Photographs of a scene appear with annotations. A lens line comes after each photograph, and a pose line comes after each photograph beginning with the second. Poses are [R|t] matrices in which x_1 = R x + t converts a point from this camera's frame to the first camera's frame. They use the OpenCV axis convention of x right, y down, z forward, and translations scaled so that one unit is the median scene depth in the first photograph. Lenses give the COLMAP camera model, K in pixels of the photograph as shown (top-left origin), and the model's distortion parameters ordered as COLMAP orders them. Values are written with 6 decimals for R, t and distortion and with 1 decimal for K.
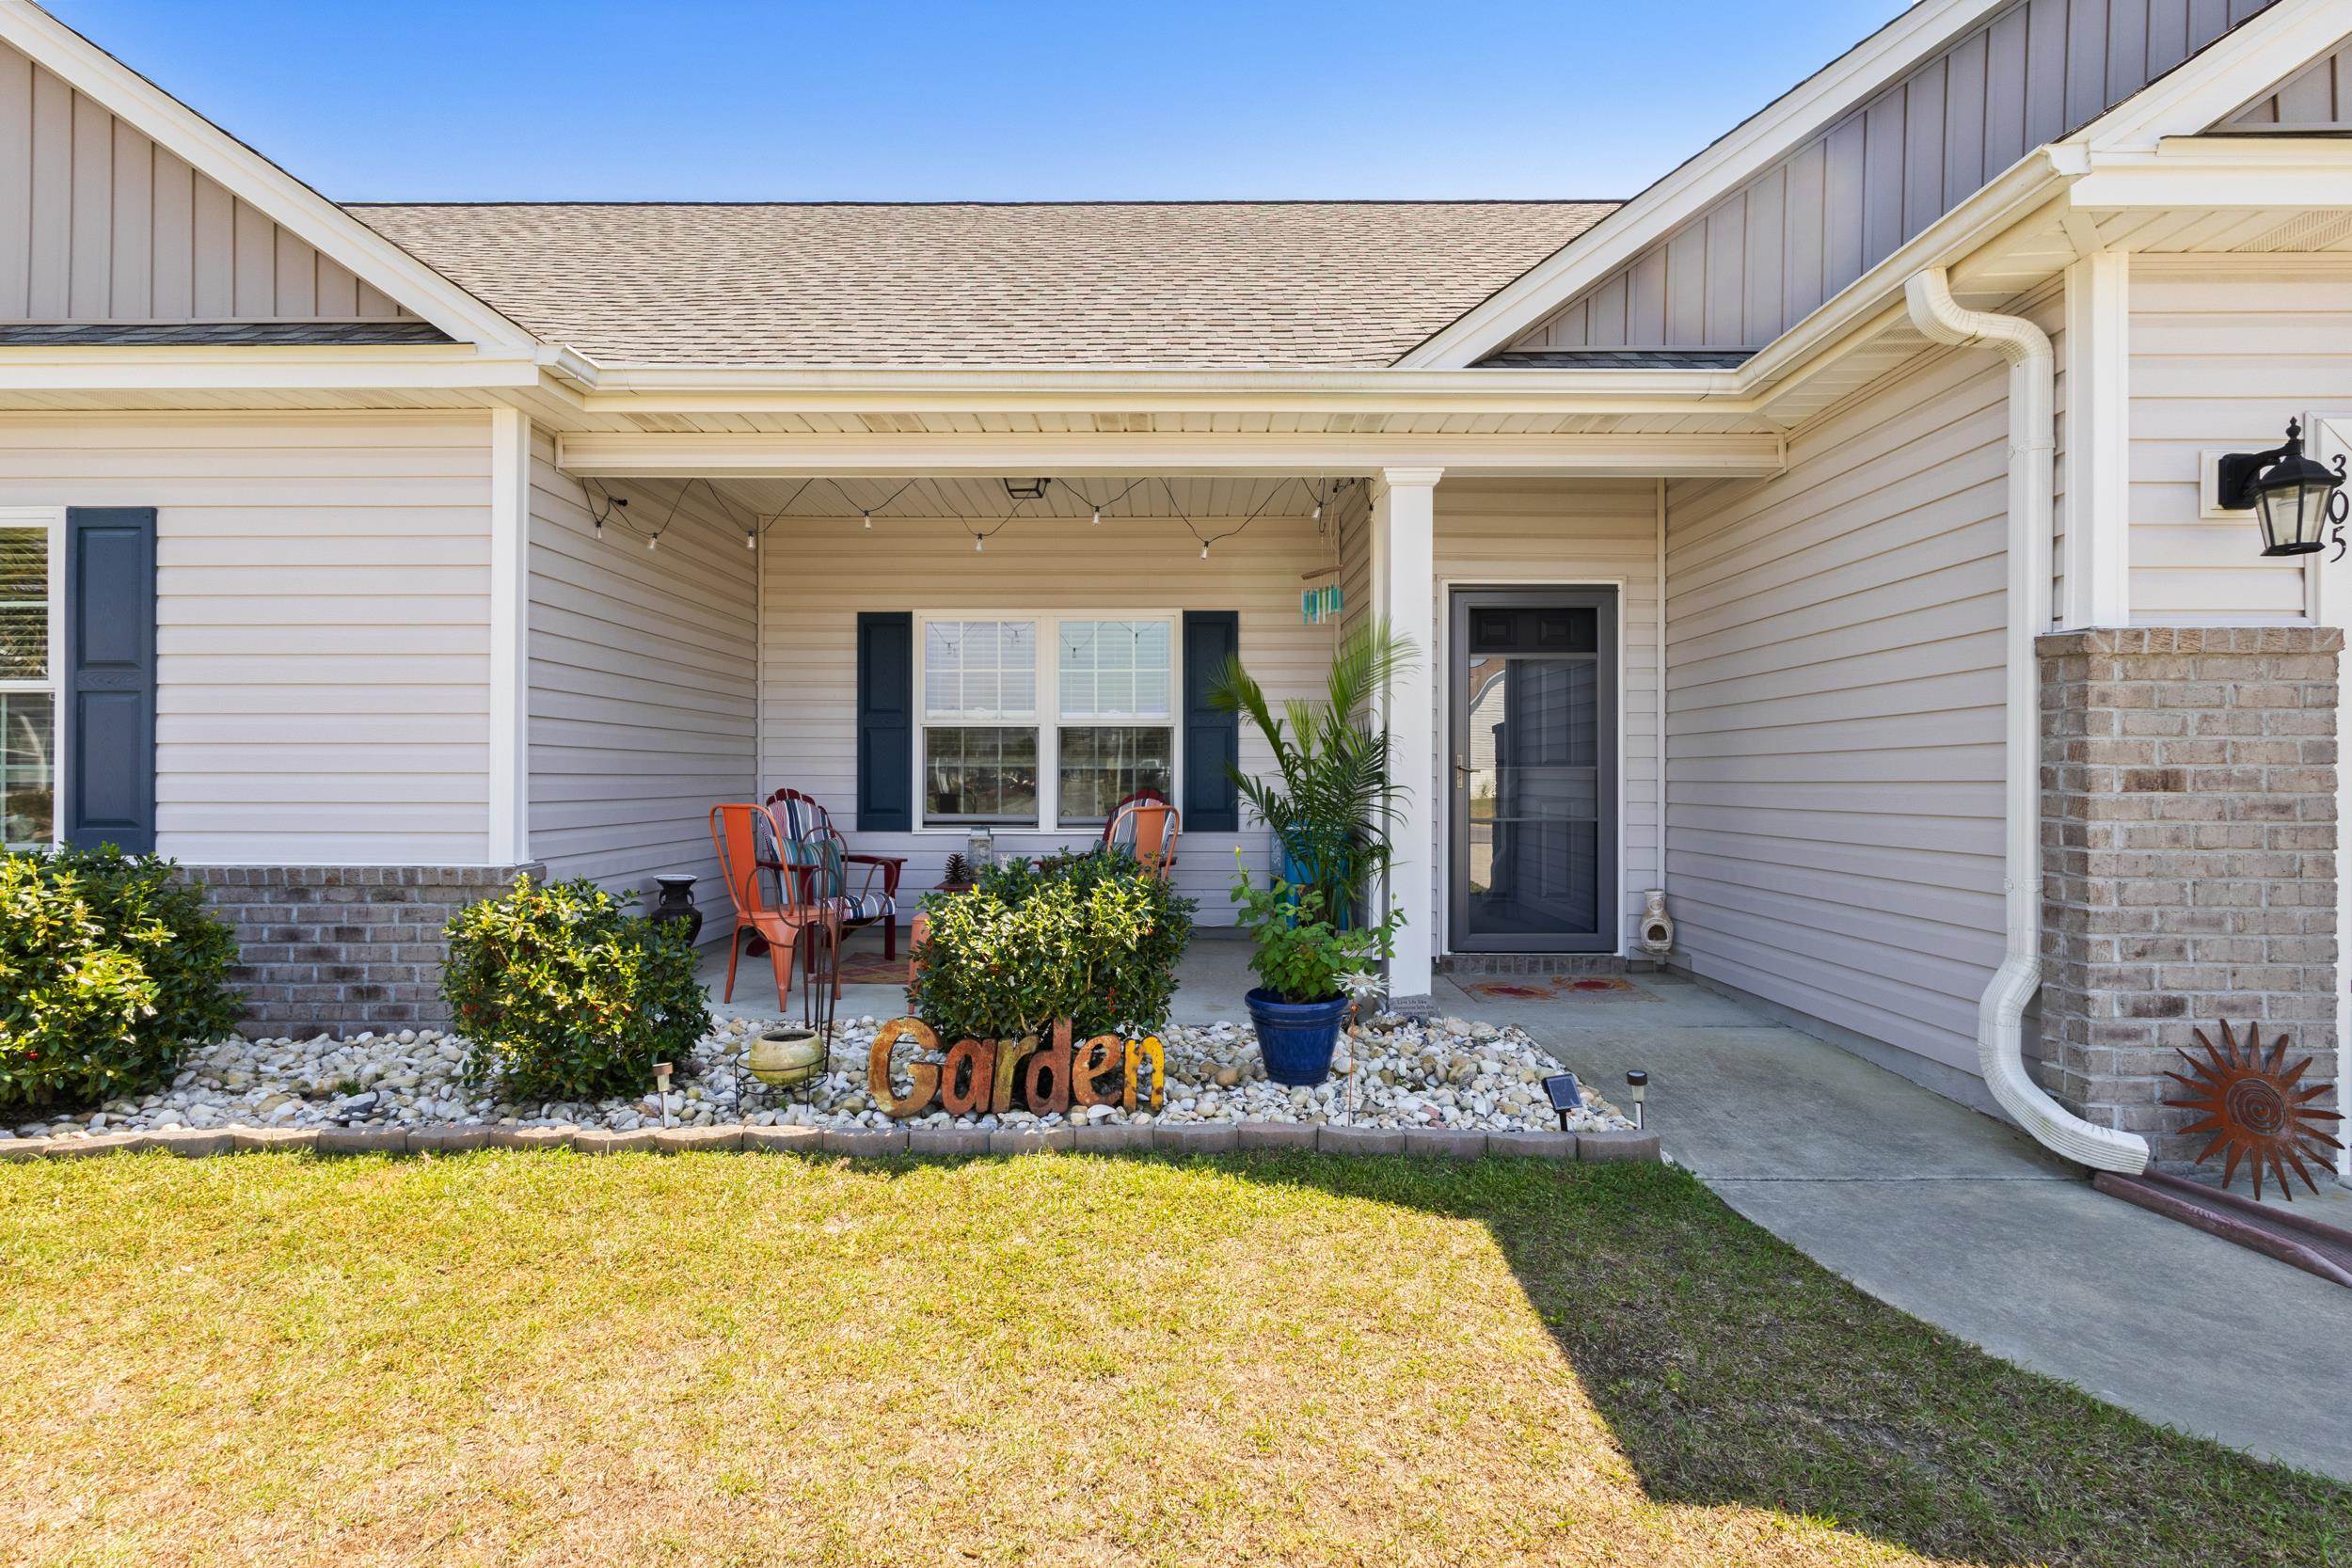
lens RADIAL K [[1088.0, 0, 1185.6], [0, 1088.0, 782.7], [0, 0, 1]] dist [0.005032, -0.000817]
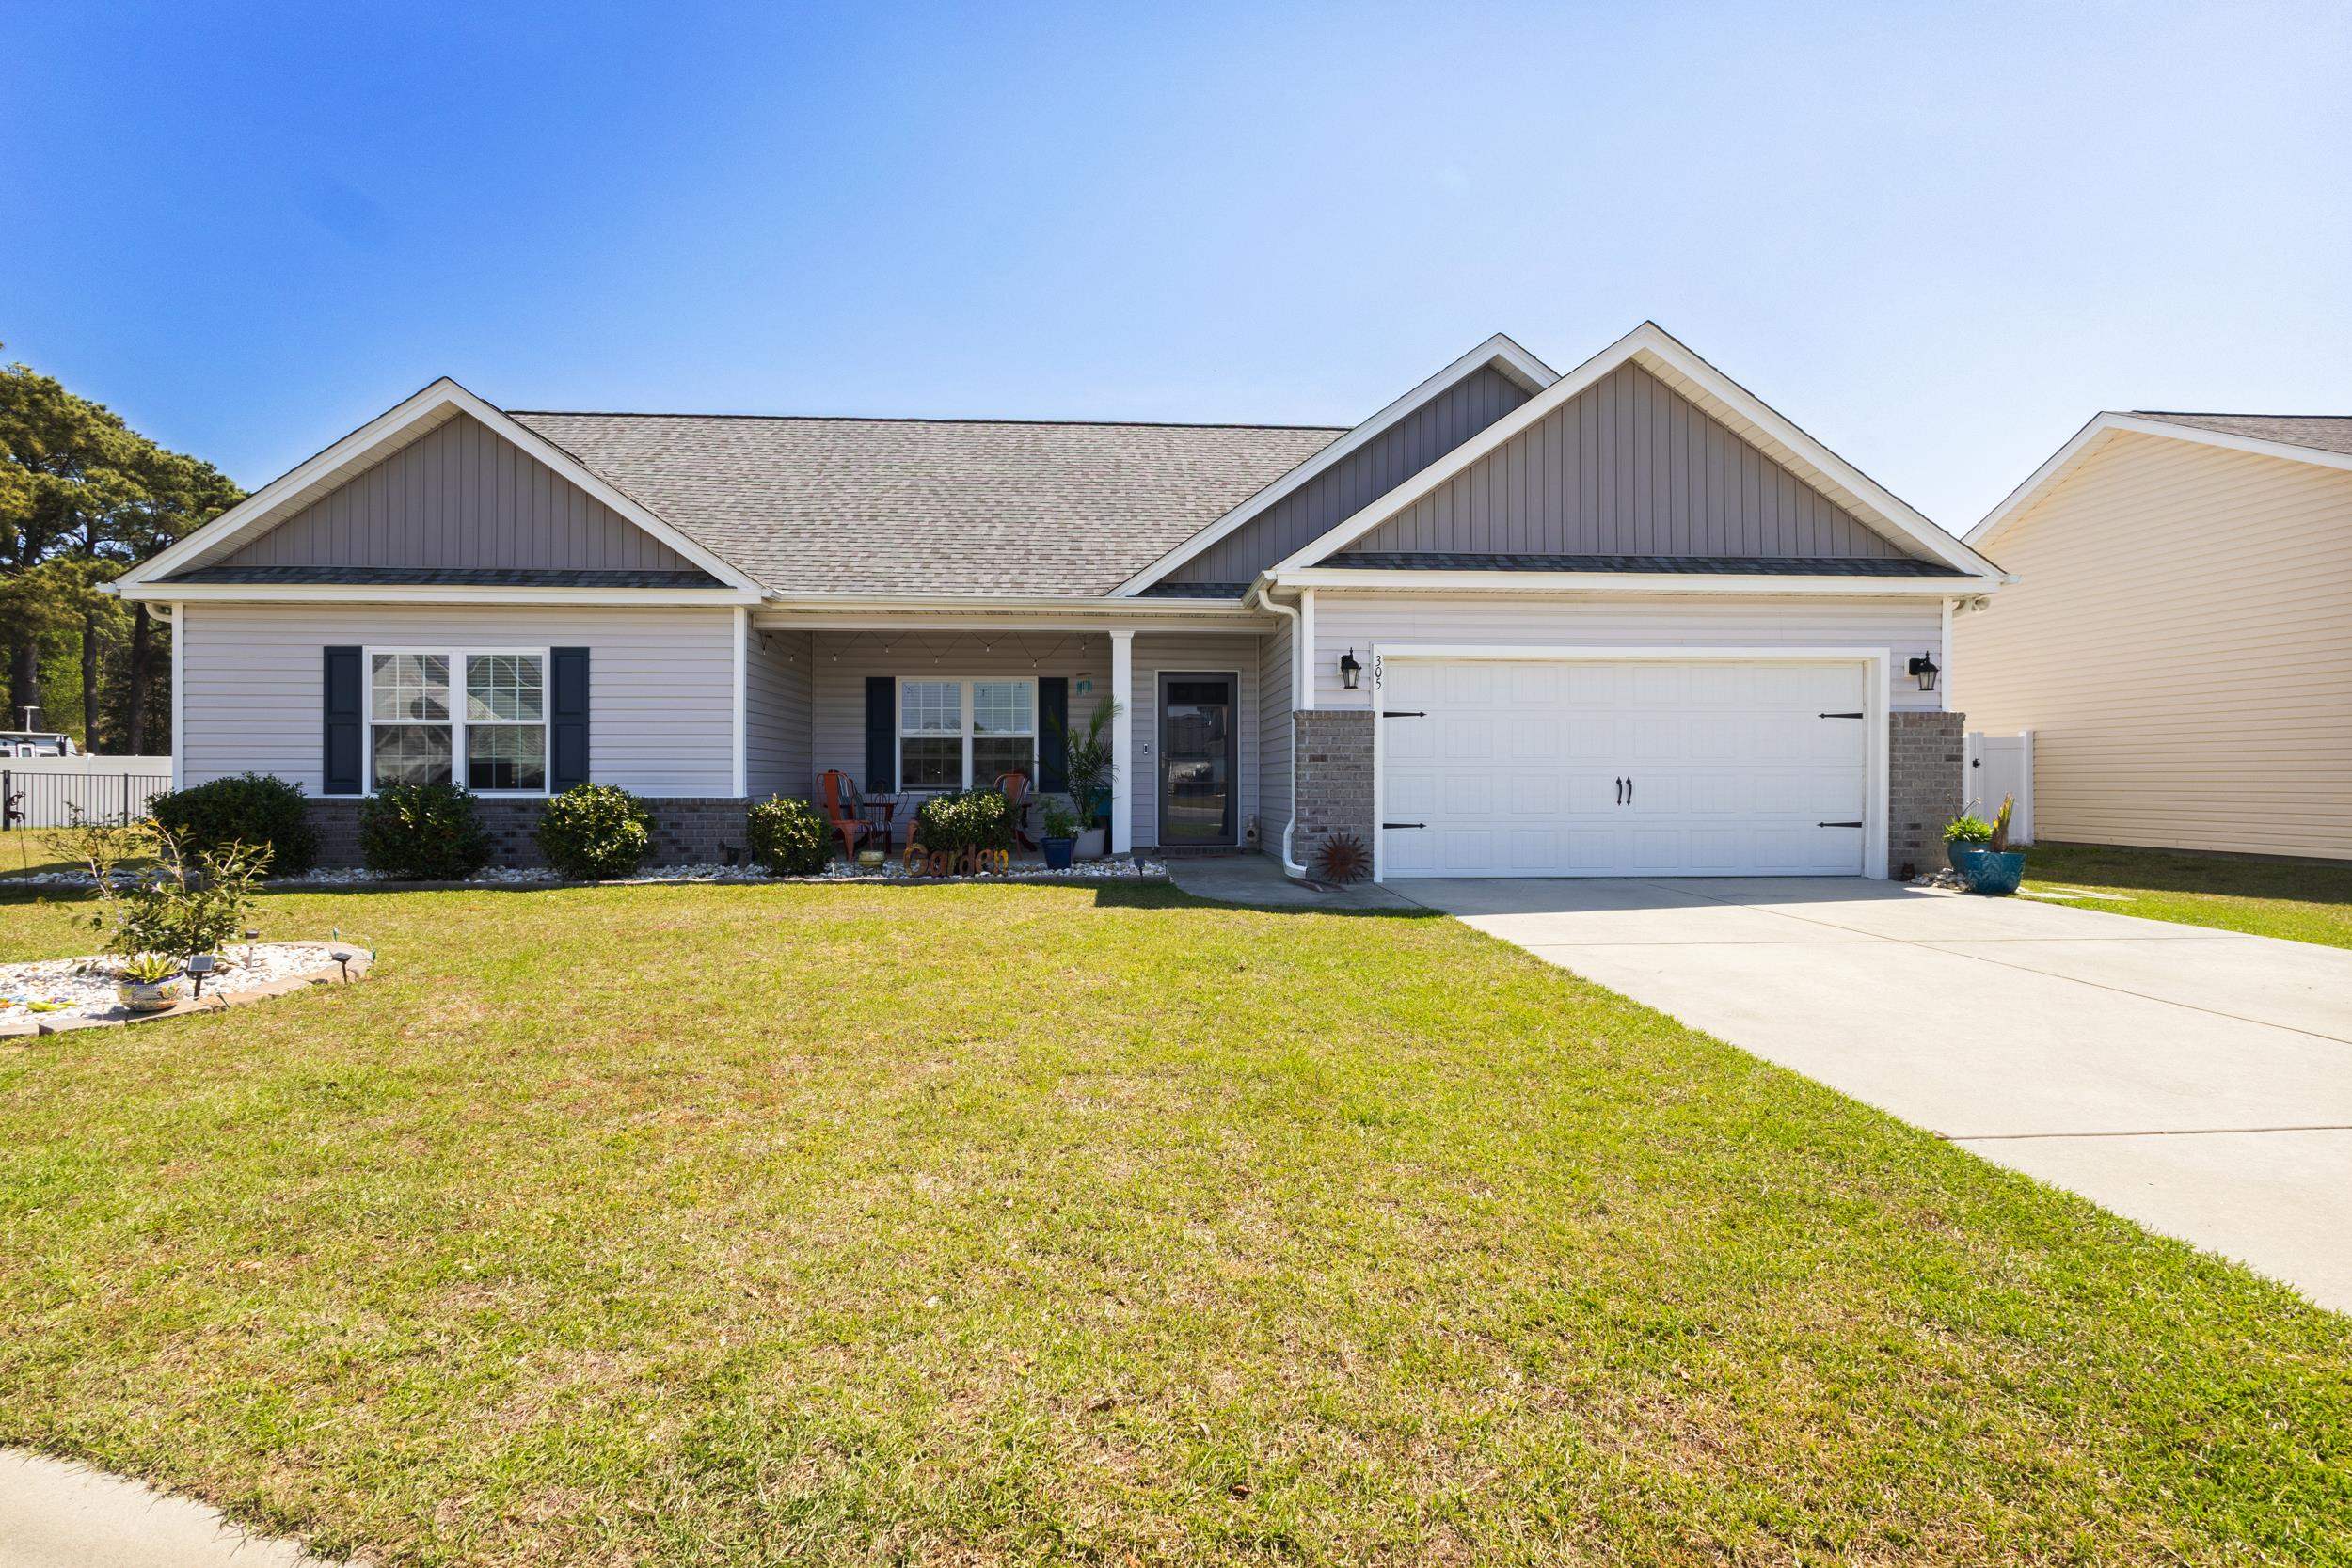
lens RADIAL K [[1088.0, 0, 1179.5], [0, 1088.0, 783.6], [0, 0, 1]] dist [0.005032, -0.000817]
pose [[0.997885, -0.002076, 0.064969, 0.189845], [0.002339, 0.999989, -0.003960, 0.057162], [-0.064960, 0.004103, 0.997879, -1.457366]]
